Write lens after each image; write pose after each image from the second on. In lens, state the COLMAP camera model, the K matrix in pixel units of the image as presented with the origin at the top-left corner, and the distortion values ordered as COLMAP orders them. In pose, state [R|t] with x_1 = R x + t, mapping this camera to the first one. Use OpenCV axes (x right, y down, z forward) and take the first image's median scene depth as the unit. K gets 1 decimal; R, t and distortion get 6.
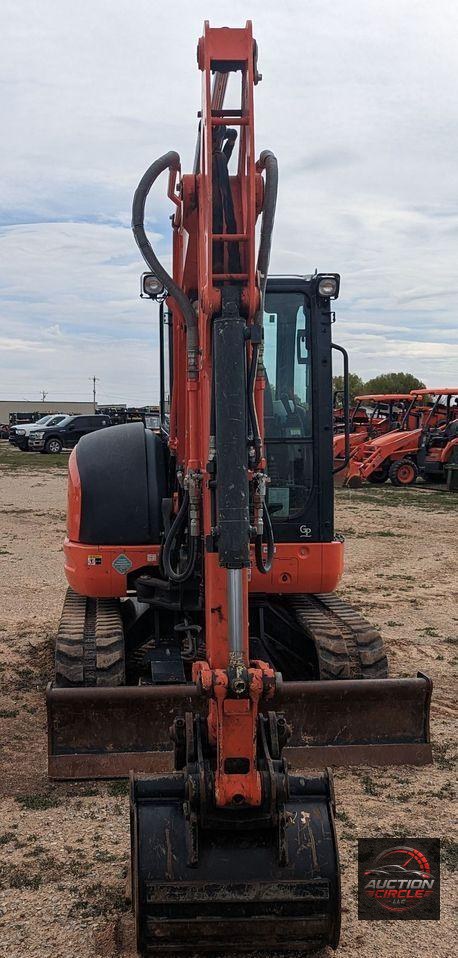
lens RADIAL K [[1019.4, 0, 176.8], [0, 1019.4, 493.6], [0, 0, 1]] dist [0.067107, 0.000000]
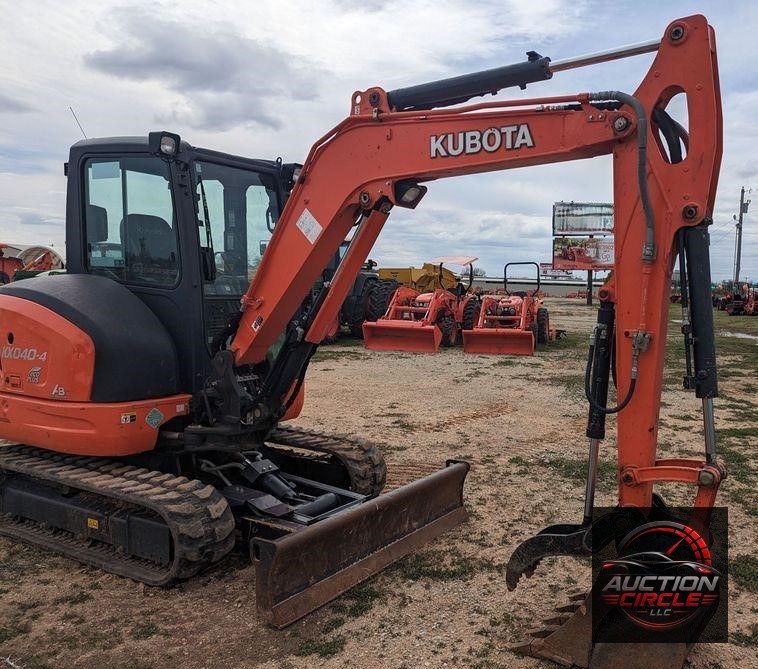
lens RADIAL K [[695.3, 0, 486.0], [0, 695.3, 351.1], [0, 0, 1]] dist [0.034243, 0.000000]
pose [[0.543151, -0.057639, 0.837655, -0.577773], [0.024116, 0.998300, 0.053056, -0.033548], [-0.839289, -0.008617, 0.543617, 0.434517]]
